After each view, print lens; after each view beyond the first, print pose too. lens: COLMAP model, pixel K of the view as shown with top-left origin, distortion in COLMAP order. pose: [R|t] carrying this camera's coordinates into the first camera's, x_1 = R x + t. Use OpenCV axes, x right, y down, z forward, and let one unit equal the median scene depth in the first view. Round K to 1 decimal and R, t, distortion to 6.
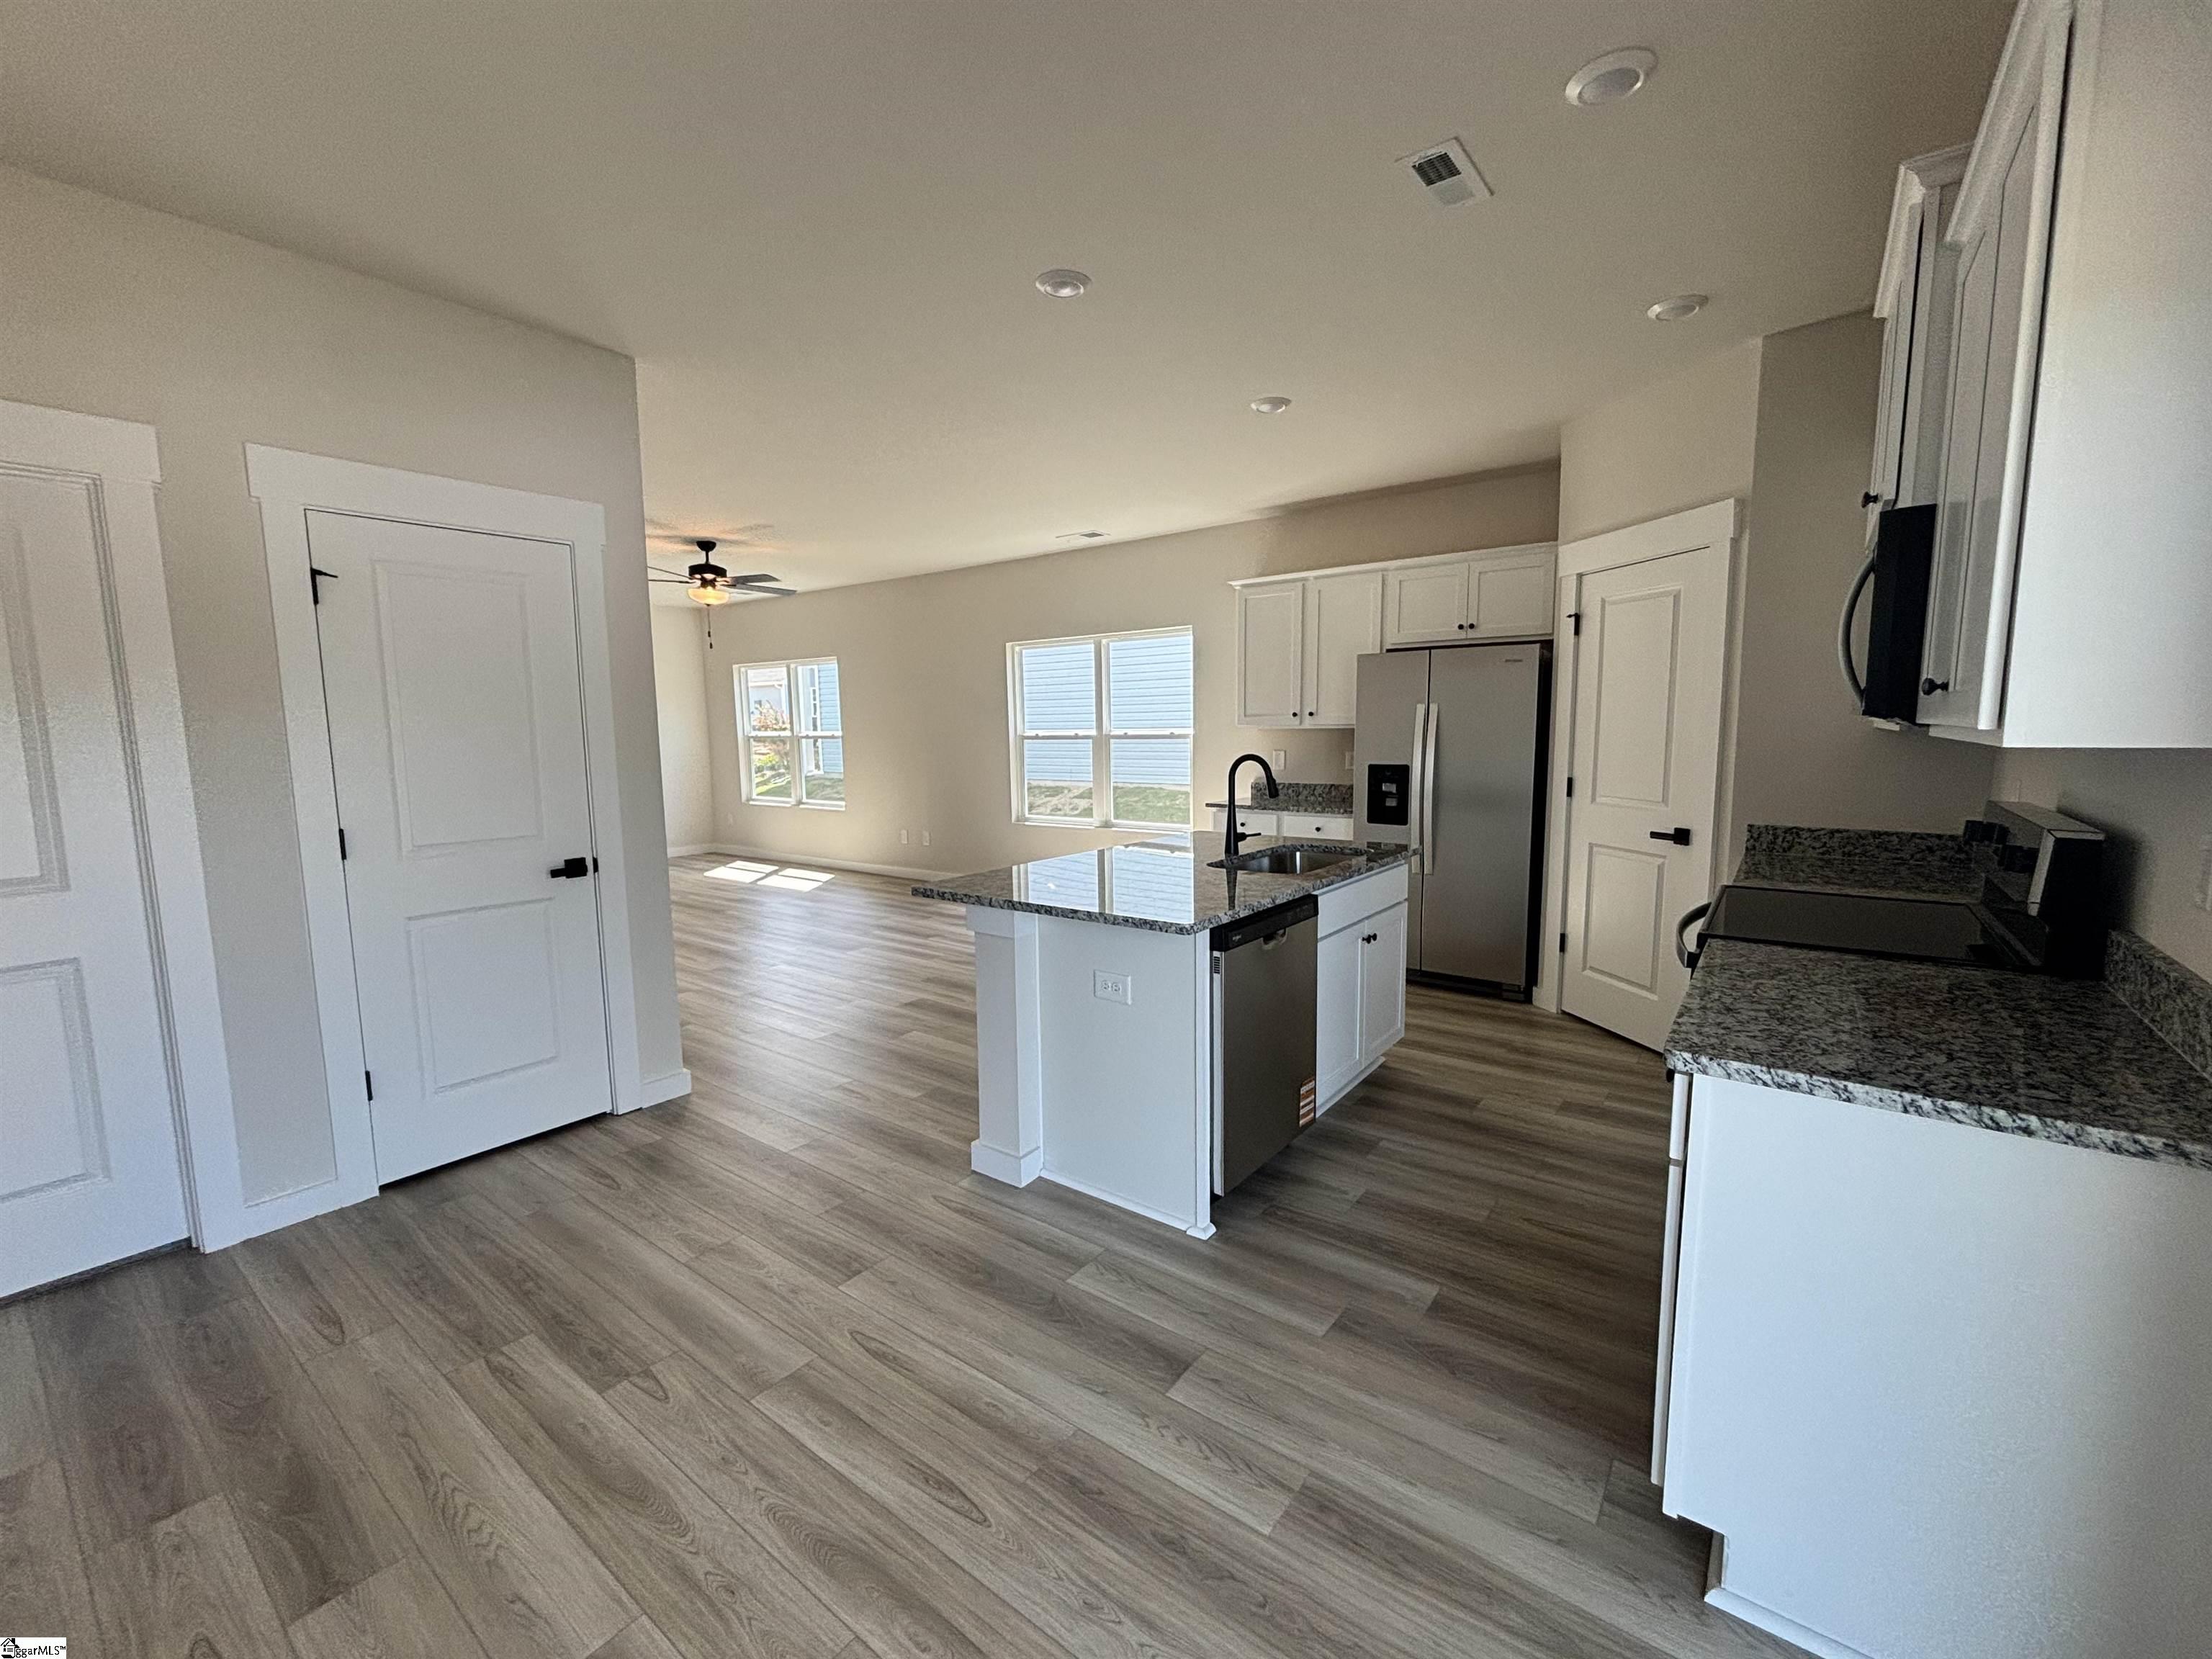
lens RADIAL K [[902.7, 0, 1107.1], [0, 902.7, 831.7], [0, 0, 1]] dist [-0.008162, 0.000140]
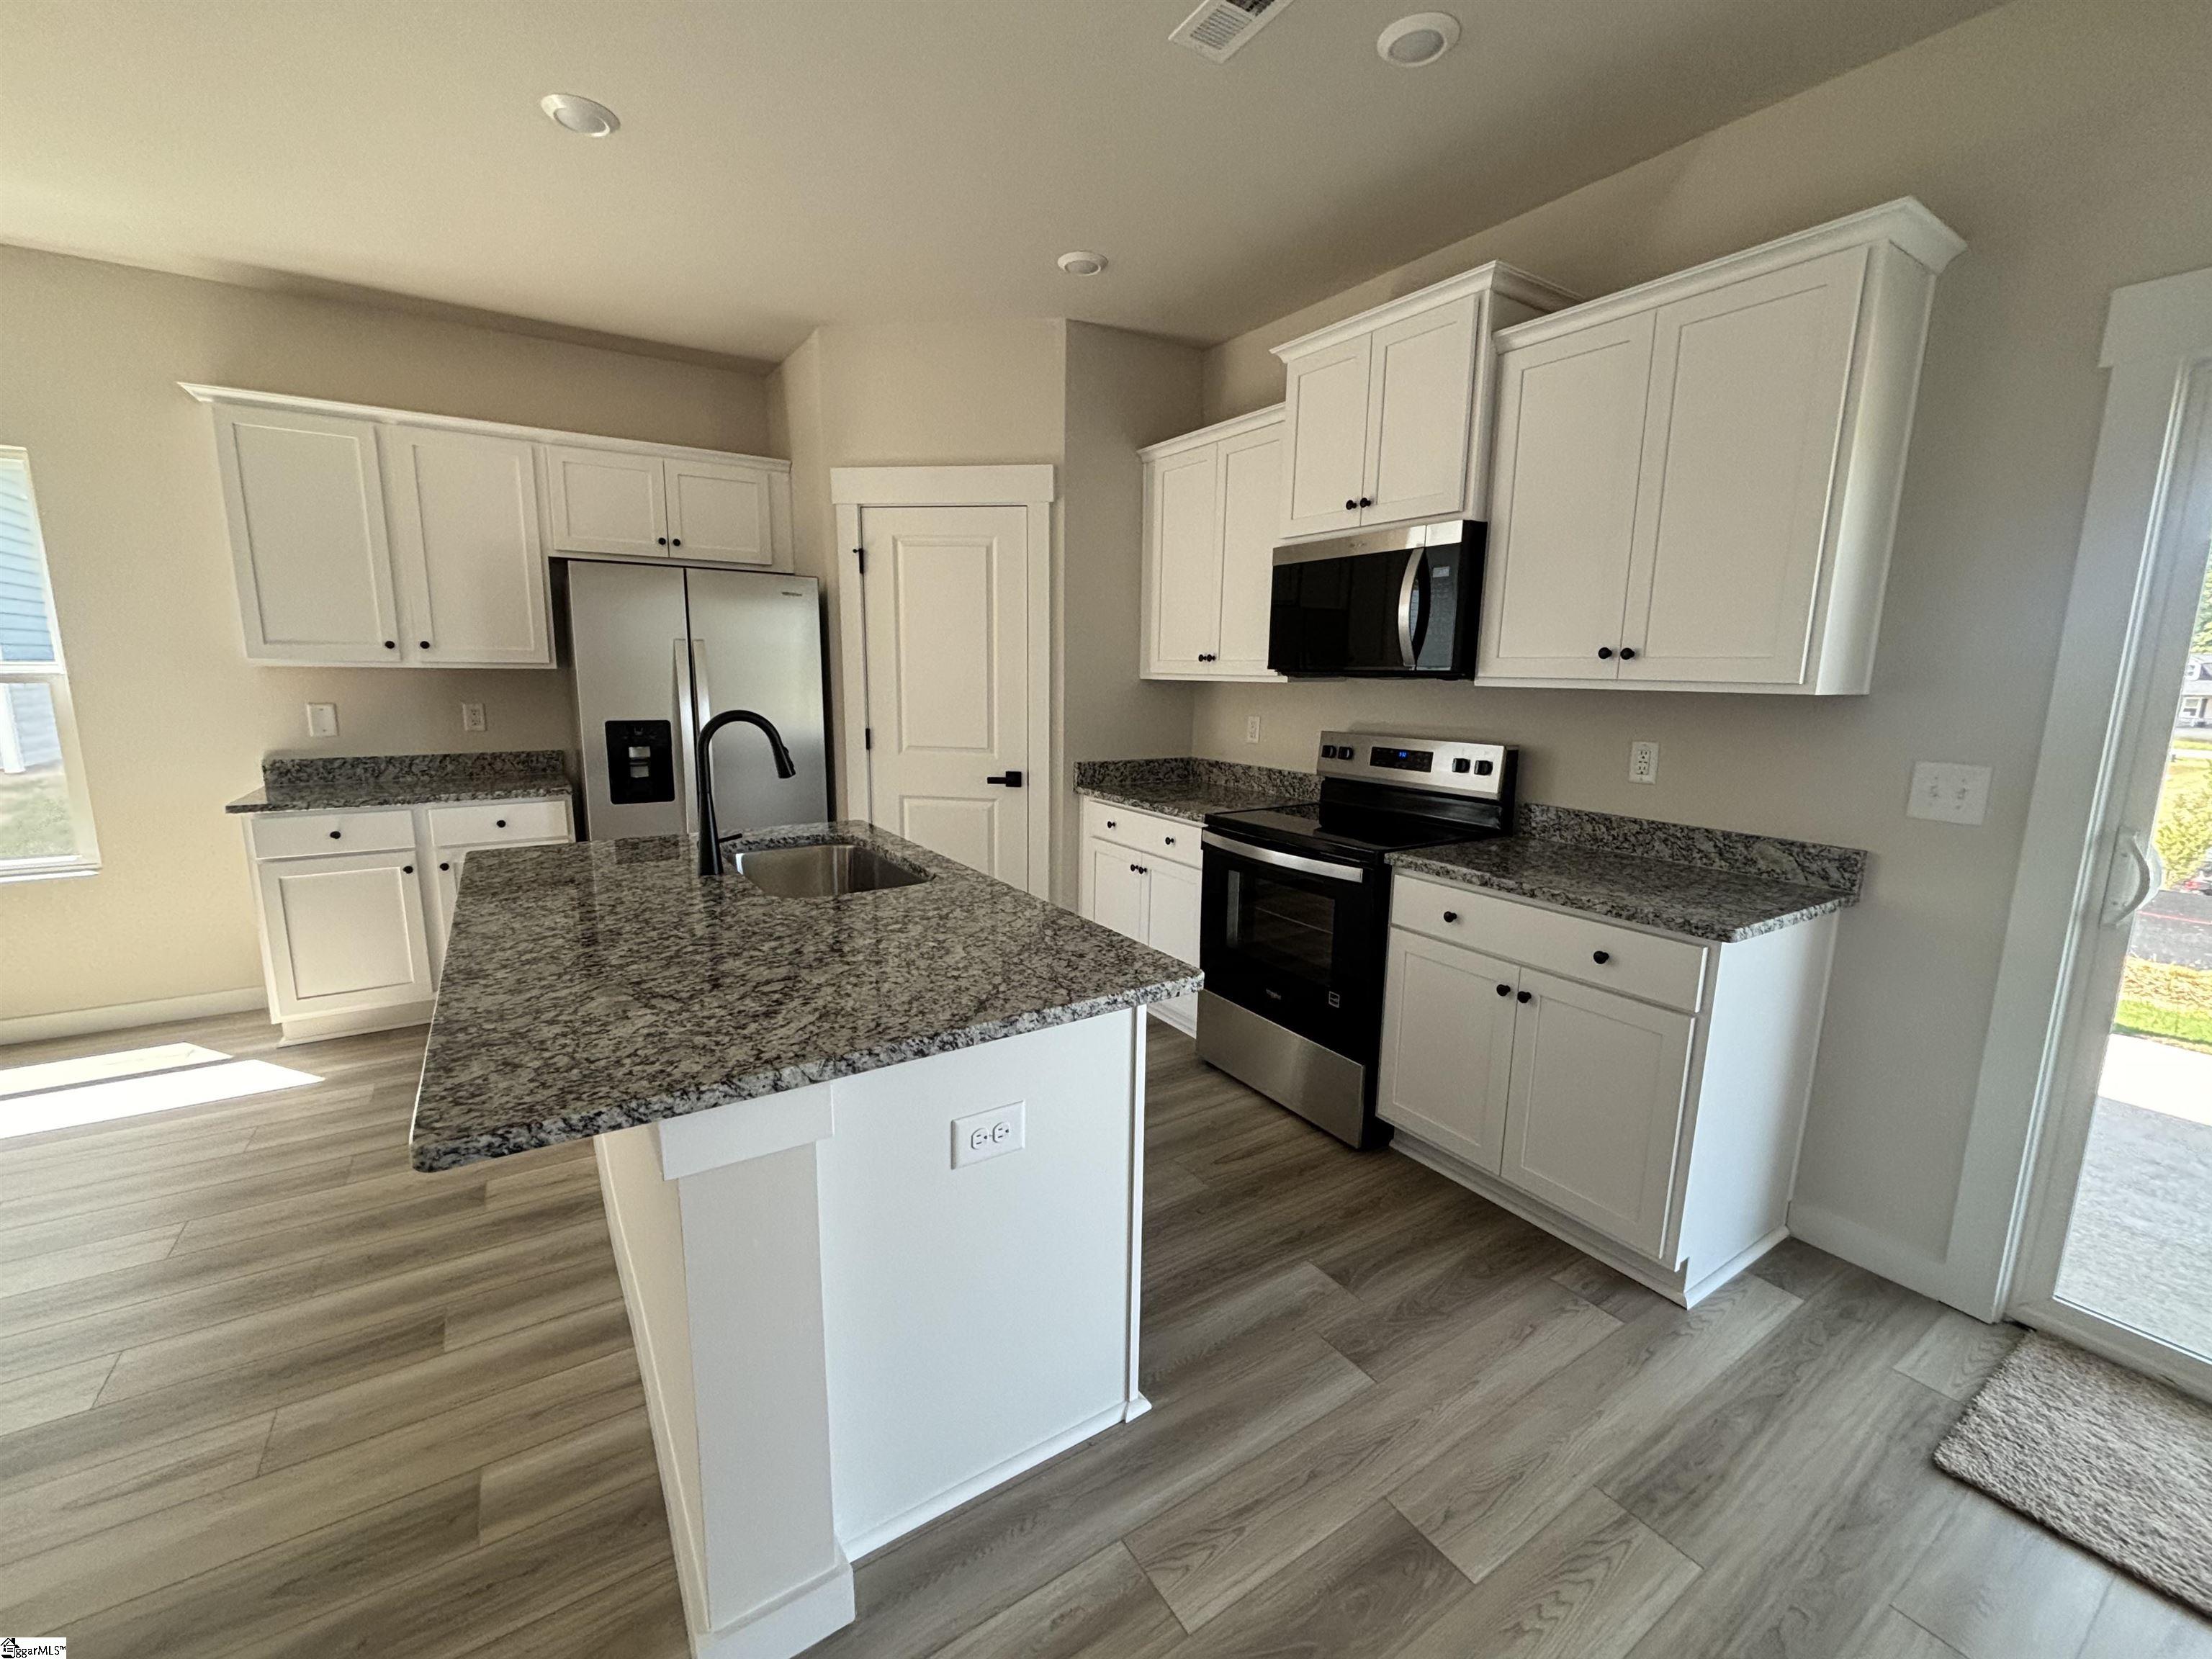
lens RADIAL K [[902.7, 0, 1103.1], [0, 902.7, 835.1], [0, 0, 1]] dist [-0.008162, 0.000140]
pose [[0.347472, -0.148353, 0.925880, -0.330393], [0.090899, 0.988084, 0.124206, -0.052580], [-0.933274, 0.041004, 0.356817, 0.523261]]
